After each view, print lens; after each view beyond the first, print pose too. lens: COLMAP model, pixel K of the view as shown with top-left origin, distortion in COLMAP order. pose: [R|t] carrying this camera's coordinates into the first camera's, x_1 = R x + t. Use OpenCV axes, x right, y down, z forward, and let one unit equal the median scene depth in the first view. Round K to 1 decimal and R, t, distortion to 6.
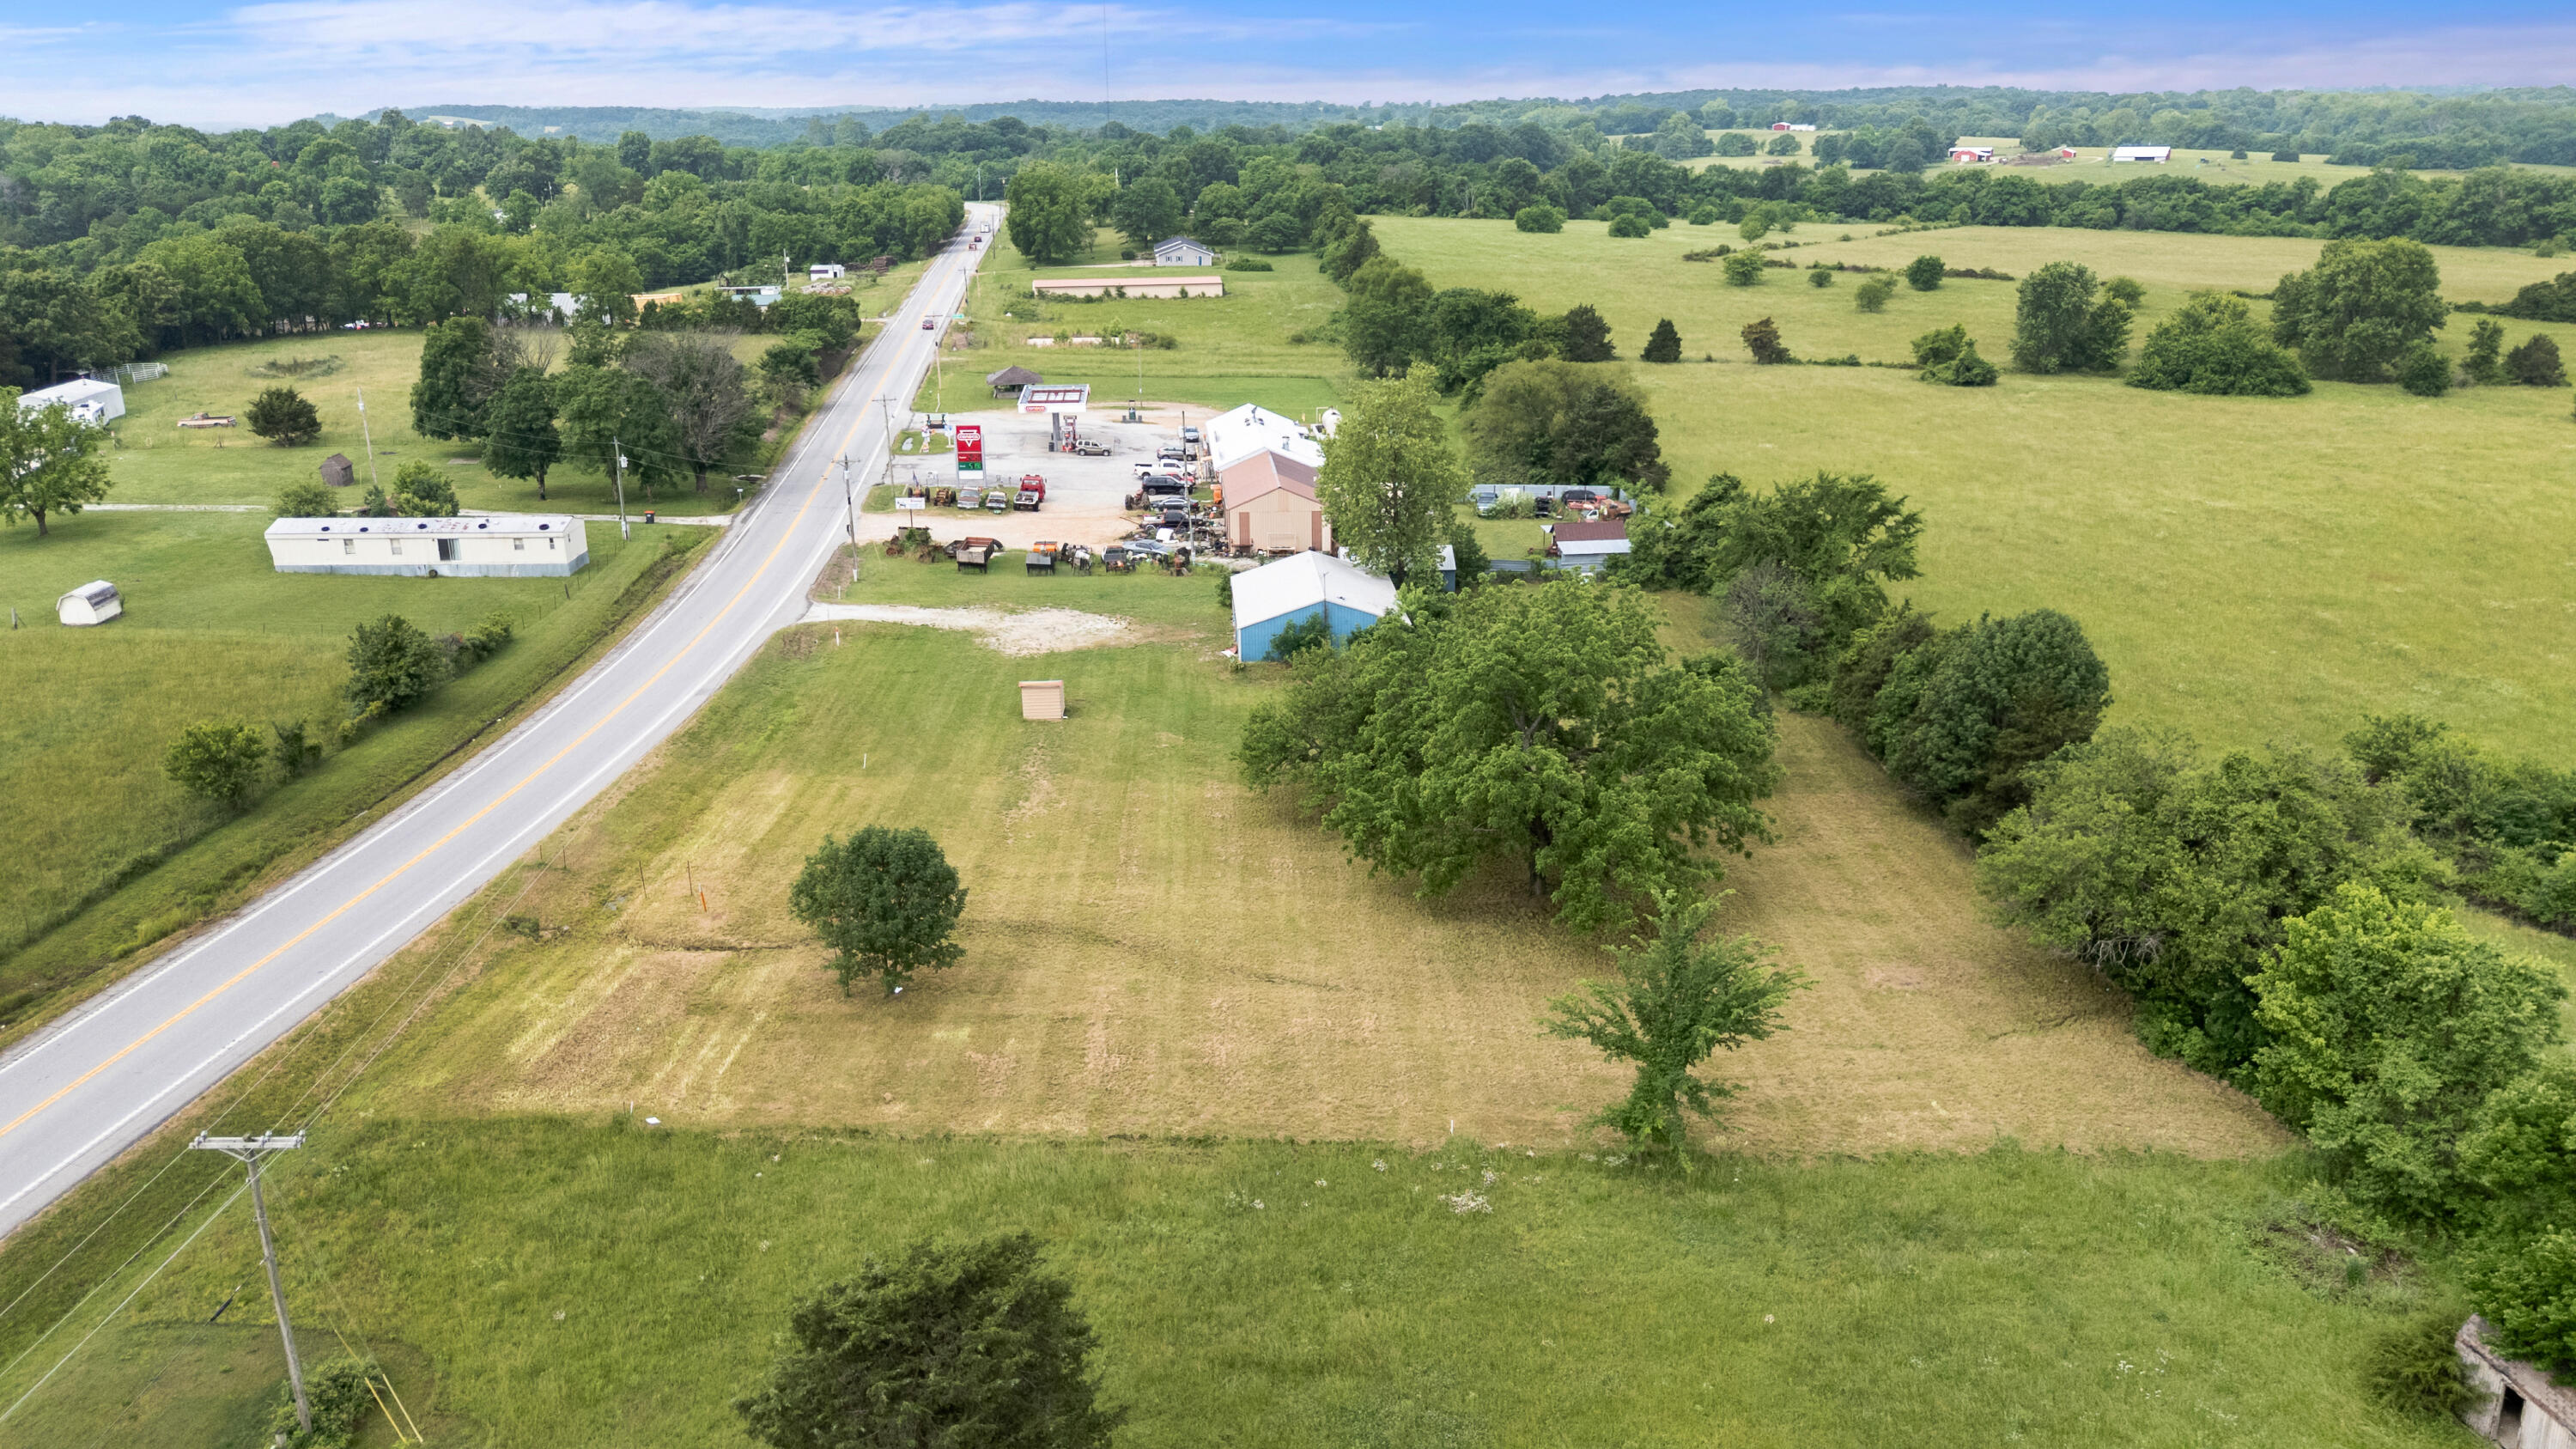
lens RADIAL K [[1895.2, 0, 1284.4], [0, 1895.2, 720.4], [0, 0, 1]] dist [0.069481, -0.062404]
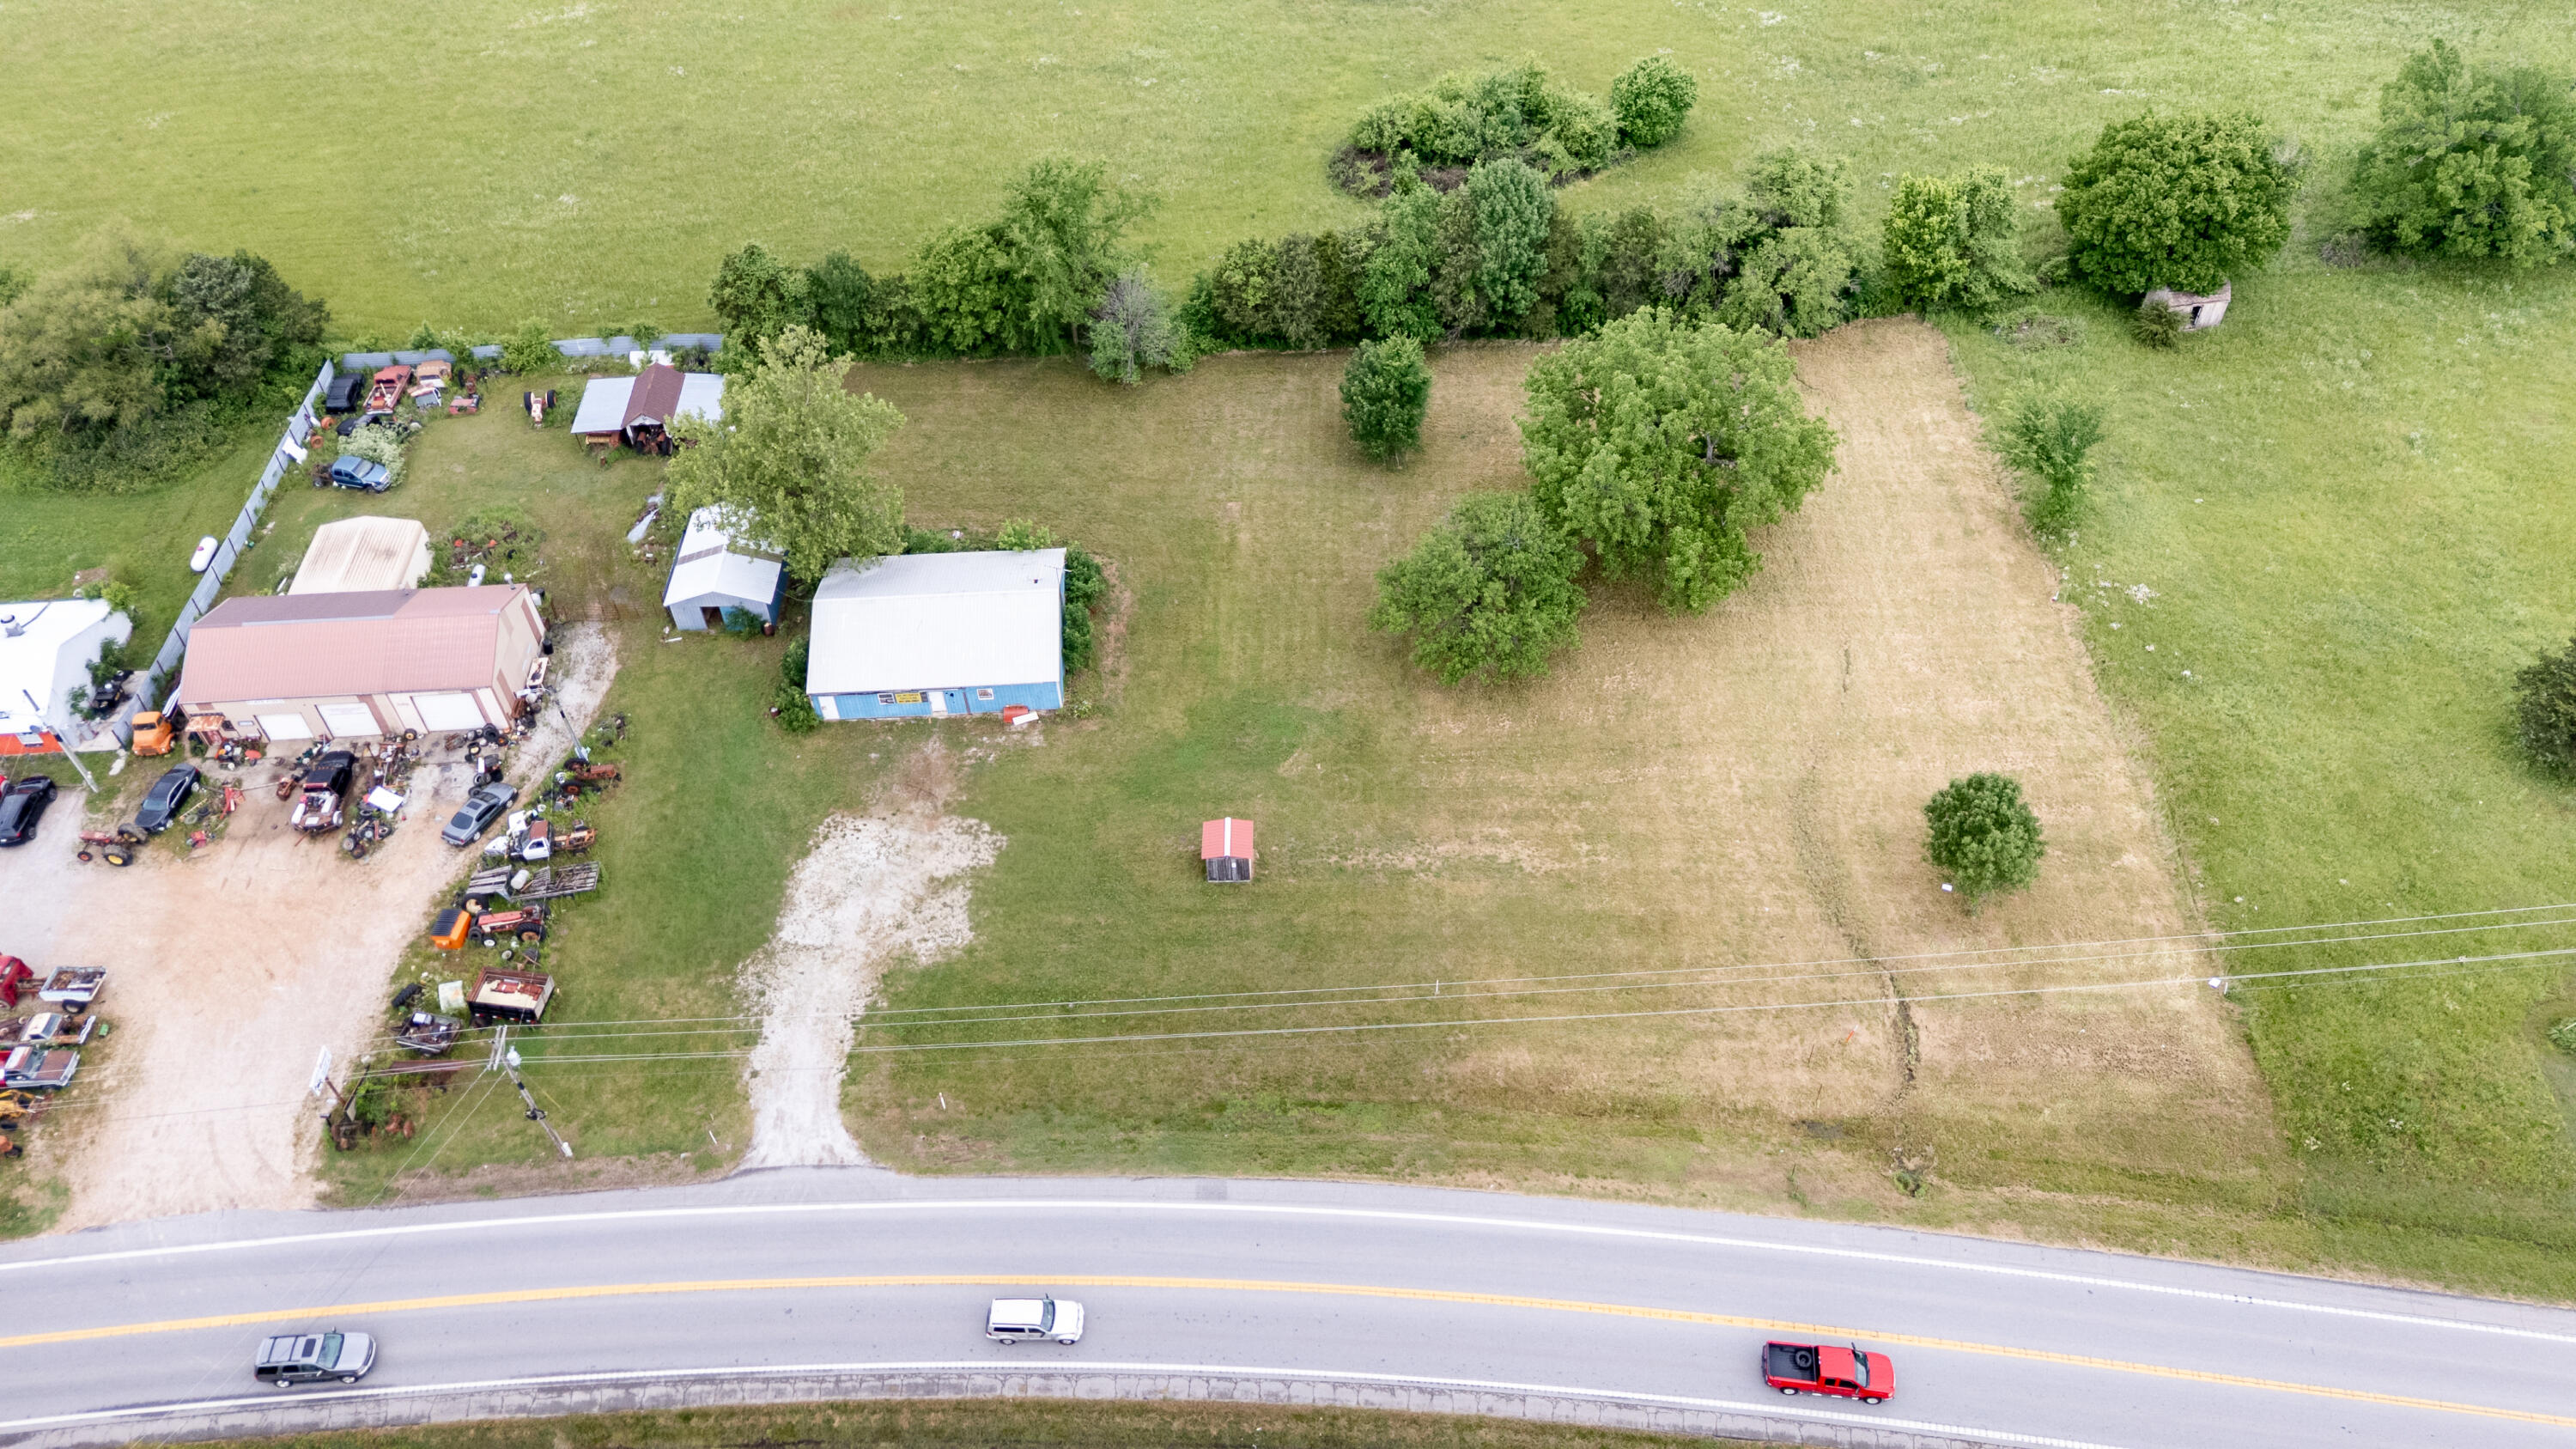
lens RADIAL K [[1886.6, 0, 1283.0], [0, 1886.6, 721.1], [0, 0, 1]] dist [0.079155, -0.076132]
pose [[0.021138, -0.722310, 0.691247, -0.292876], [0.335769, 0.656372, 0.675600, -0.270963], [-0.941707, 0.217818, 0.256404, 0.312722]]
